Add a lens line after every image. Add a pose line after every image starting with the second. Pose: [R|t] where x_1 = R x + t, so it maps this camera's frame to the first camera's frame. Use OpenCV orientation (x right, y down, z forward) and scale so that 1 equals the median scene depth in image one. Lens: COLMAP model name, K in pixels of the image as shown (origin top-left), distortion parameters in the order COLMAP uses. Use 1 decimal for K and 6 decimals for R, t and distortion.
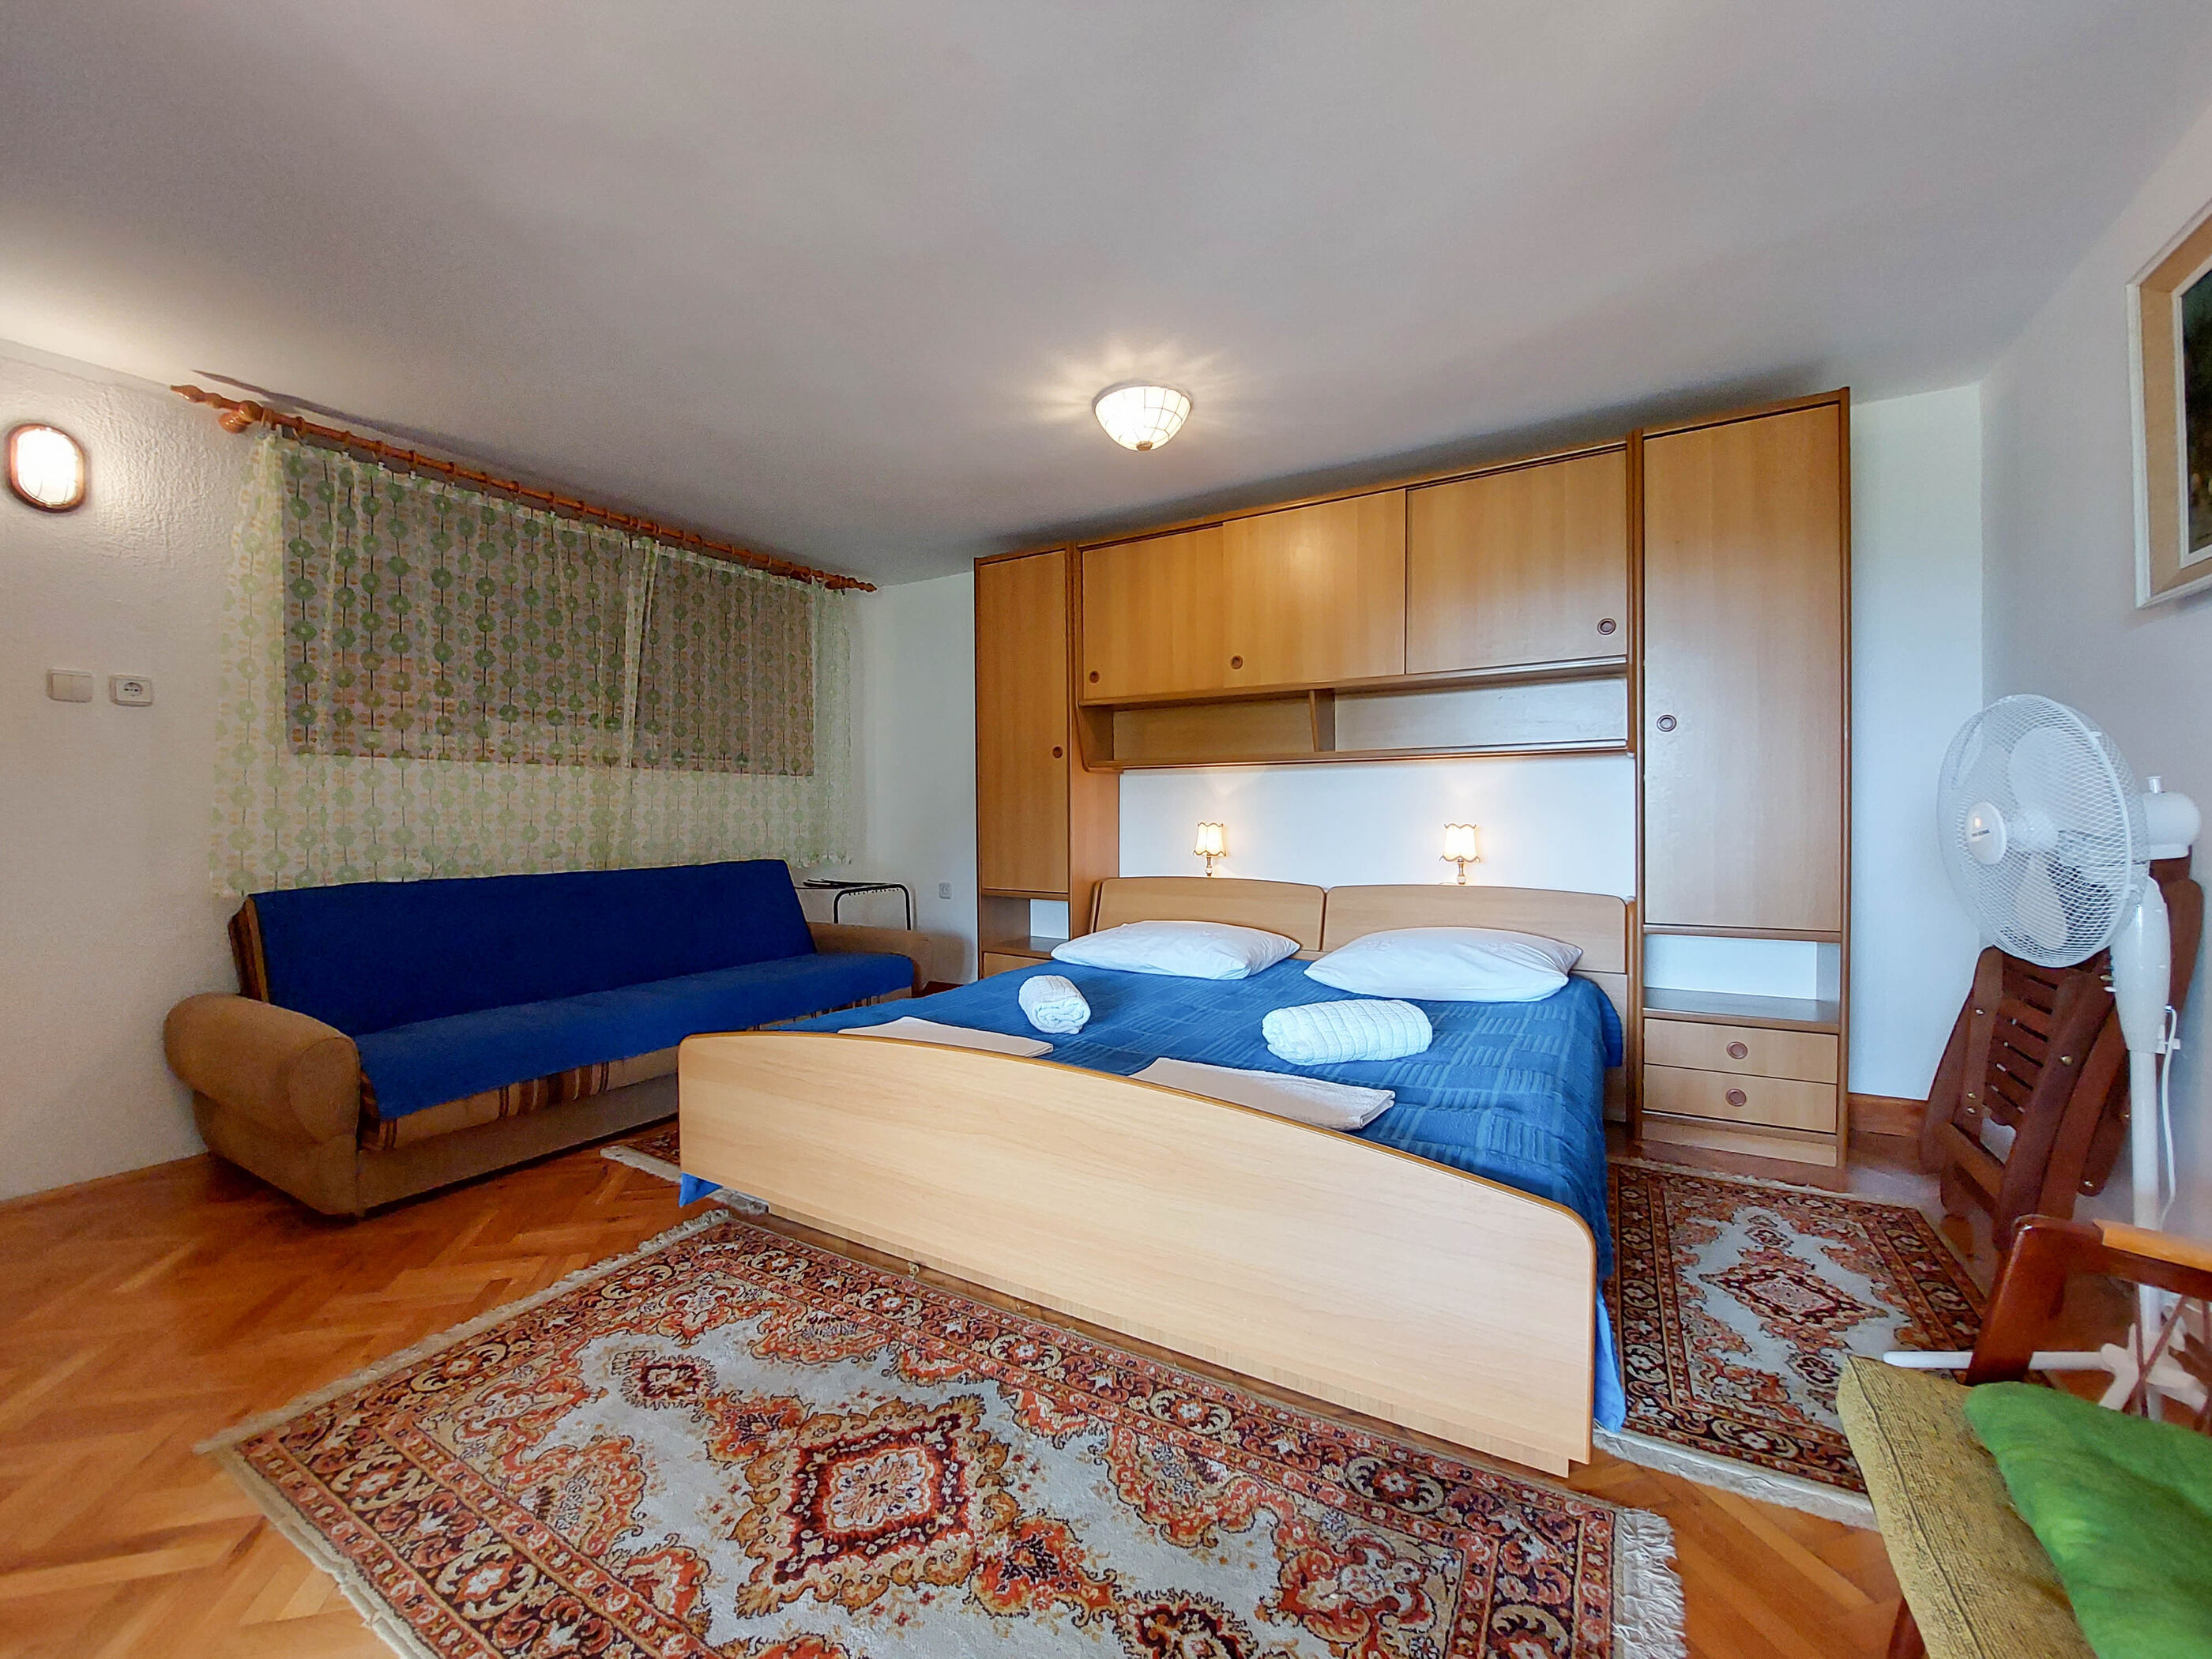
lens RADIAL K [[886.9, 0, 1096.4], [0, 886.9, 818.8], [0, 0, 1]] dist [-0.024436, 0.001201]
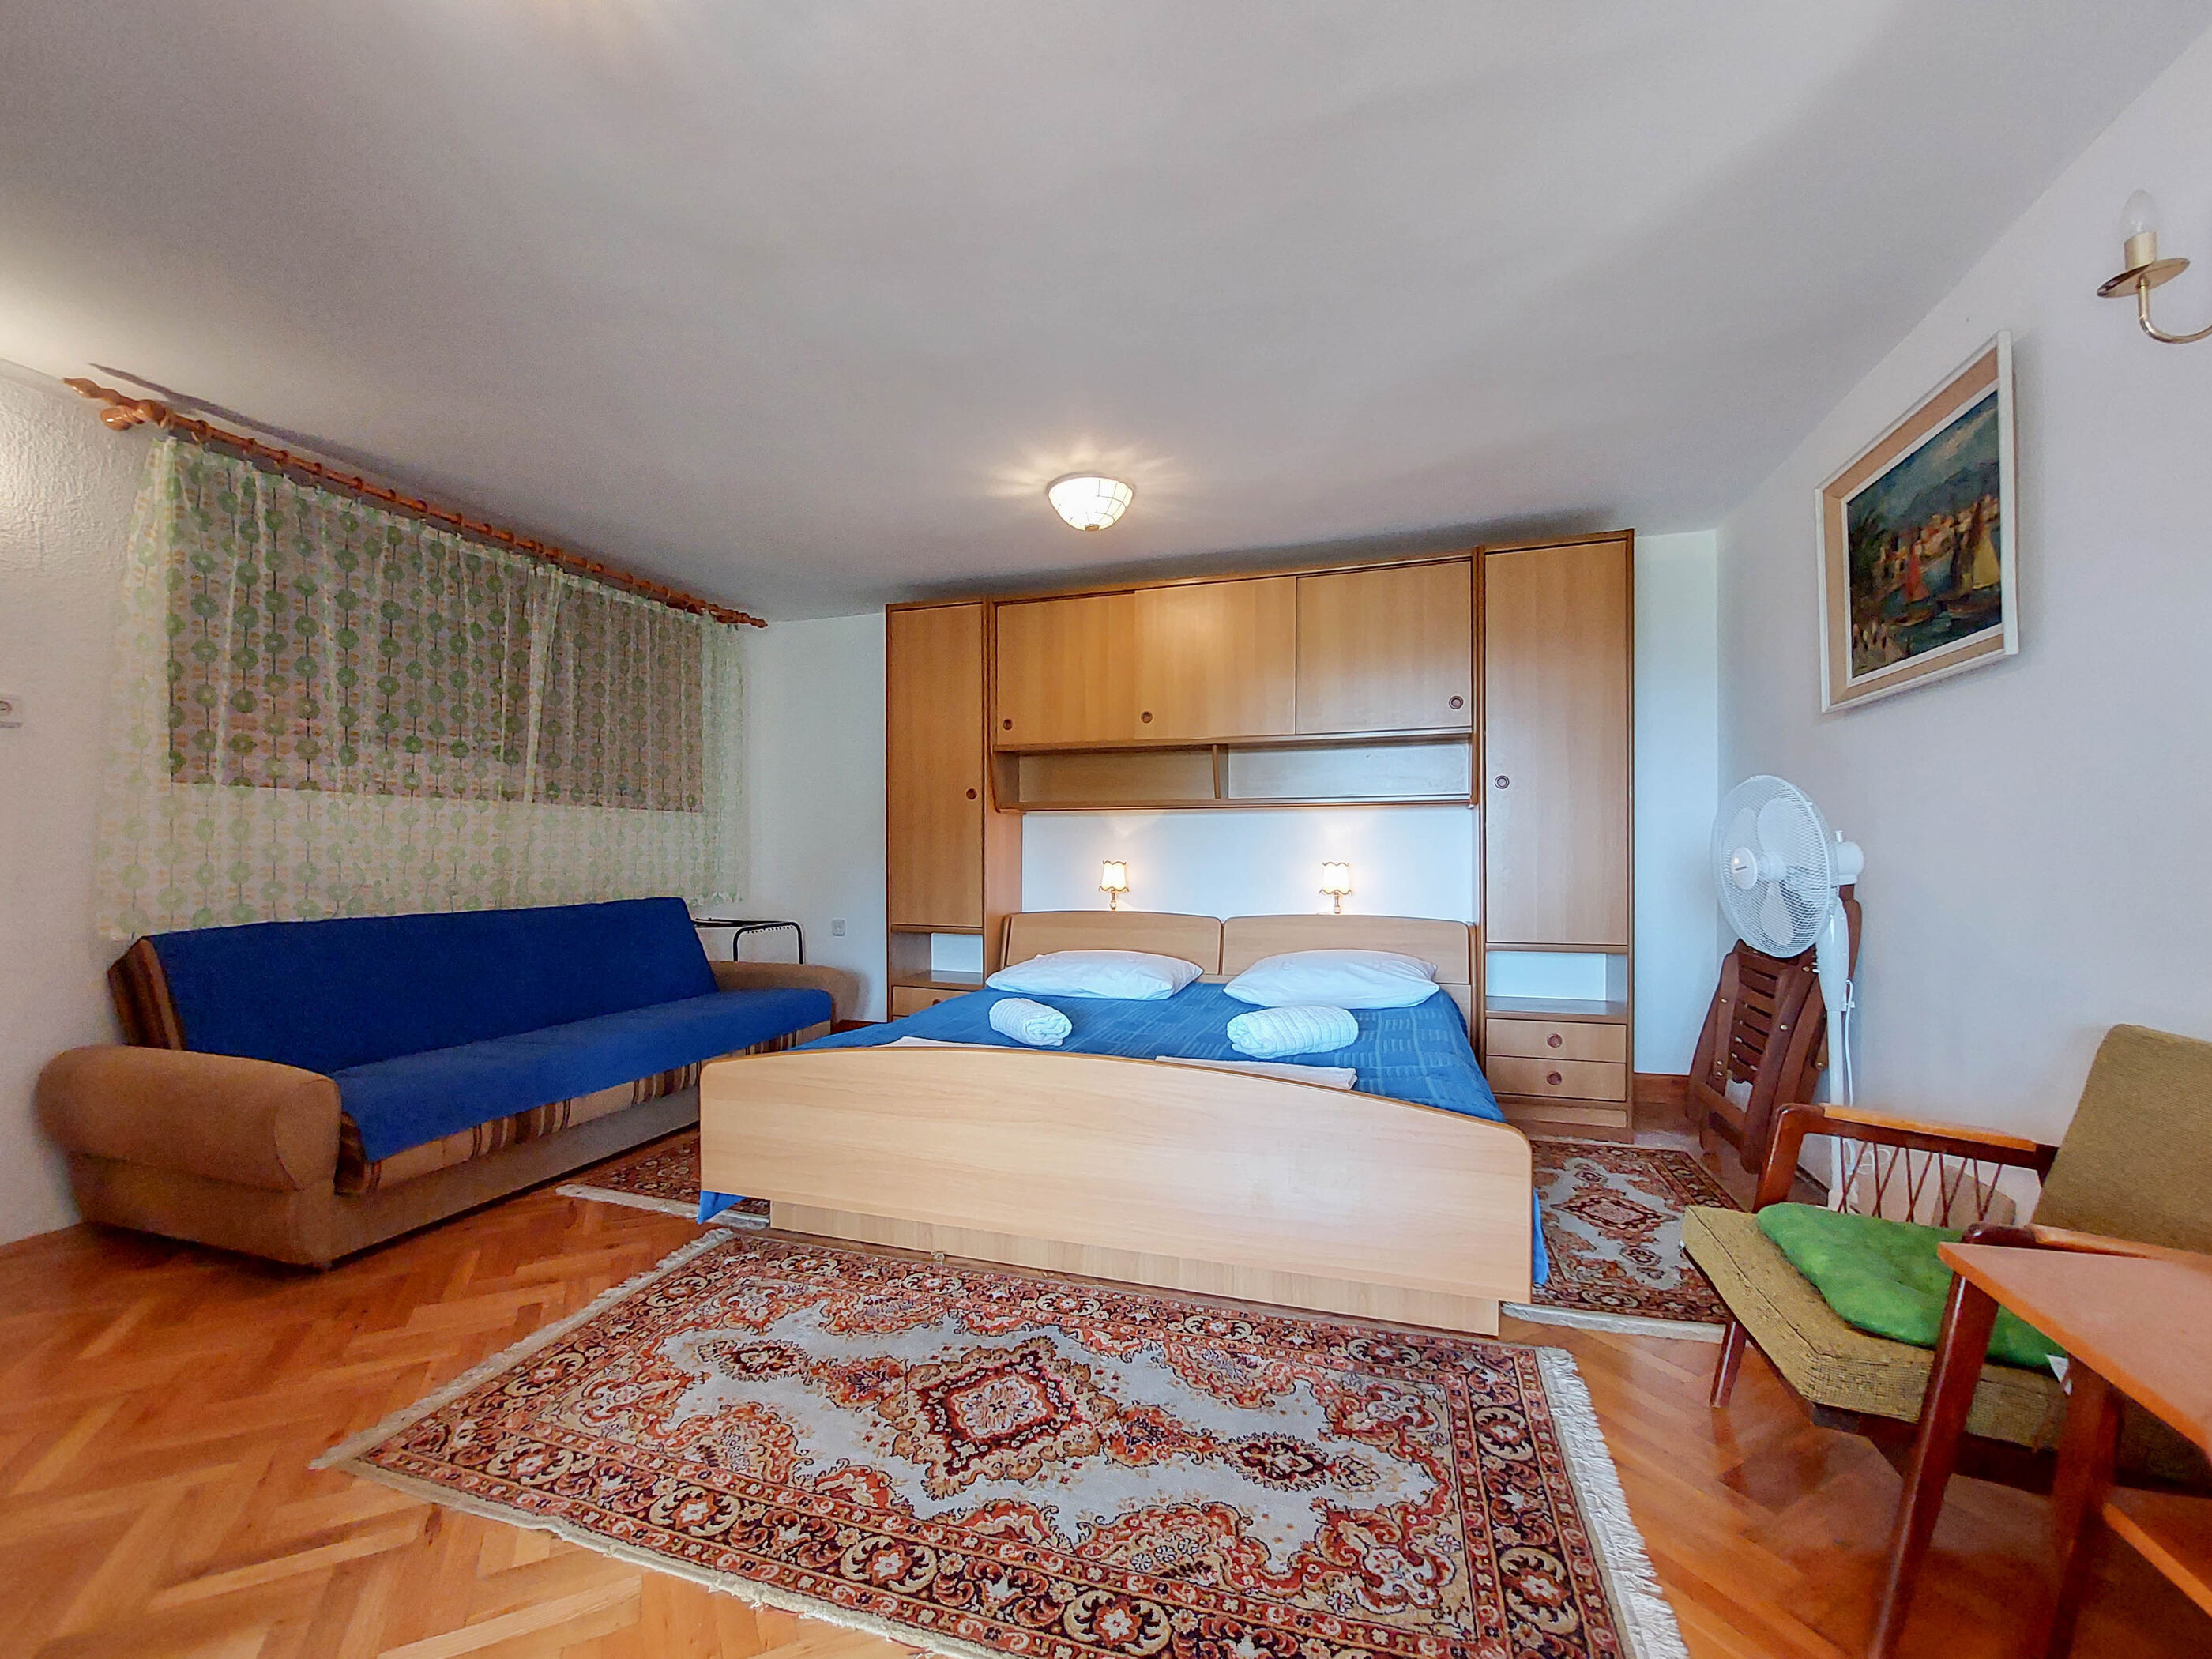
lens RADIAL K [[886.9, 0, 1117.3], [0, 886.9, 844.9], [0, 0, 1]] dist [-0.024436, 0.001201]
pose [[0.976100, 0.006359, 0.217229, -0.171627], [-0.003175, 0.999882, -0.015005, 0.001586], [-0.217299, 0.013957, 0.976005, -0.115005]]
